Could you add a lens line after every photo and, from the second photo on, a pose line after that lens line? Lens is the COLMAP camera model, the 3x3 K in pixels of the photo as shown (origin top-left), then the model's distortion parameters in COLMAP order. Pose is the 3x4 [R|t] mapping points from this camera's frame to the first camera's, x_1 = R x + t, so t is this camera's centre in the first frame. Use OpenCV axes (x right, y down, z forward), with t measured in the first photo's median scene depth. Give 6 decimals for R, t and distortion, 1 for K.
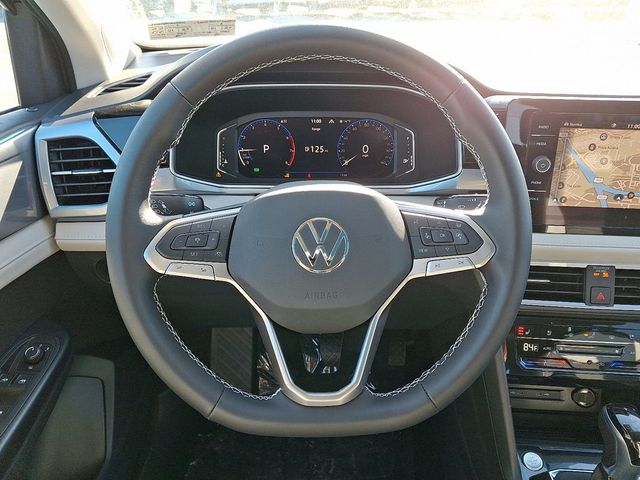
lens RADIAL K [[458.9, 0, 320.0], [0, 458.9, 240.0], [0, 0, 1]] dist [0.058150, -0.001290]
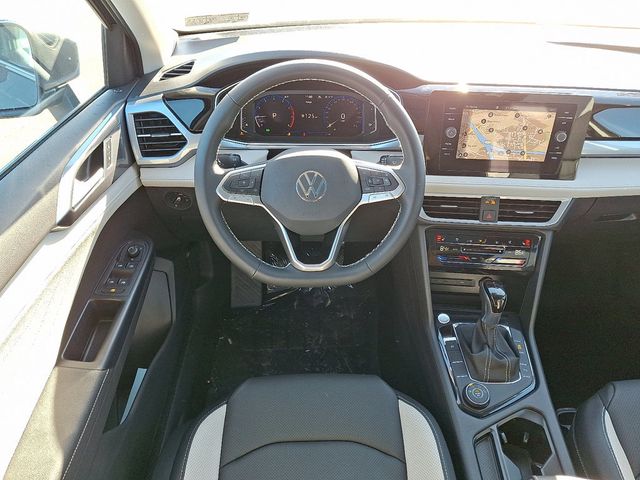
lens RADIAL K [[458.9, 0, 320.0], [0, 458.9, 240.0], [0, 0, 1]] dist [0.058150, -0.001290]
pose [[0.999897, 0.000061, 0.014381, 0.006338], [-0.002212, 0.988737, 0.149645, -0.034191], [-0.014210, -0.149661, 0.988635, -0.579112]]
